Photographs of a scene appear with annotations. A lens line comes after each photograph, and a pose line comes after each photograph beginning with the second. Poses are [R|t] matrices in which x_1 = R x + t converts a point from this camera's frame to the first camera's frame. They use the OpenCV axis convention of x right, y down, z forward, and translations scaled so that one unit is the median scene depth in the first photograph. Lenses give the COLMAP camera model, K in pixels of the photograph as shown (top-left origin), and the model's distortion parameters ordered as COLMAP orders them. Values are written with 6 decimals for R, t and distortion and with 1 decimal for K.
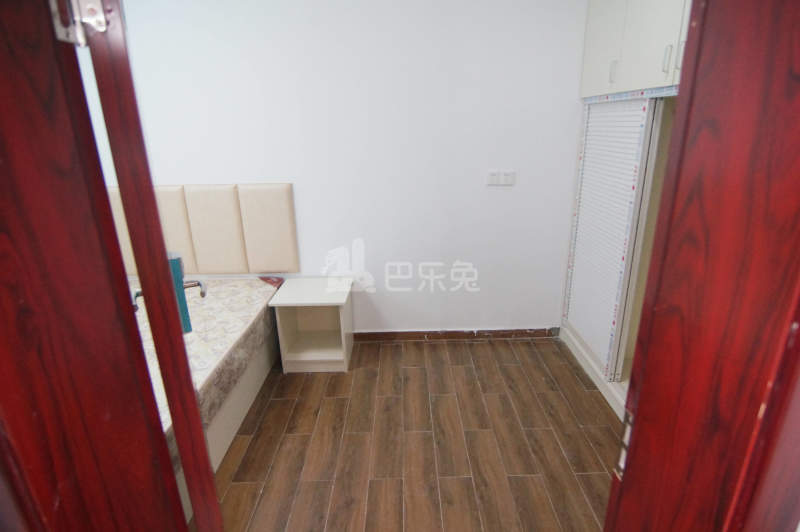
lens RADIAL K [[427.3, 0, 407.9], [0, 427.3, 261.3], [0, 0, 1]] dist [-0.004350, -0.013598]
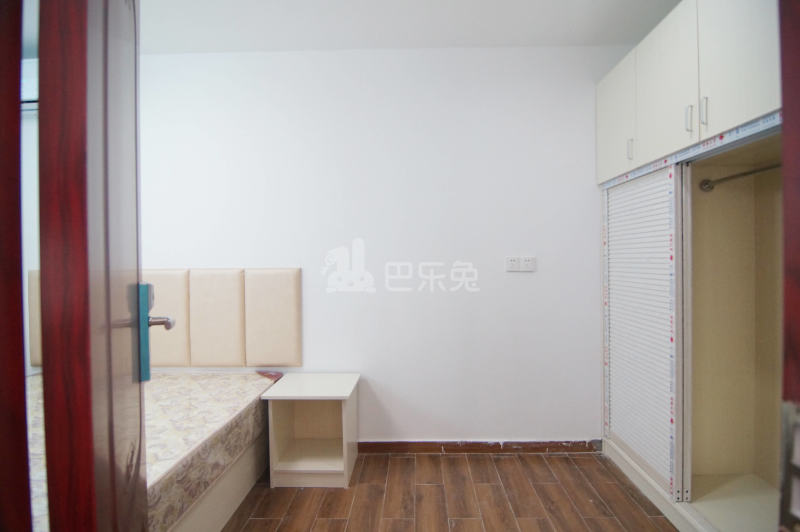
lens RADIAL K [[427.3, 0, 407.9], [0, 427.3, 261.3], [0, 0, 1]] dist [-0.004350, -0.013598]
pose [[0.999380, 0.005447, -0.034790, 0.000257], [-0.015661, 0.953629, -0.300577, 0.088562], [0.031540, 0.300936, 0.953123, 0.092912]]
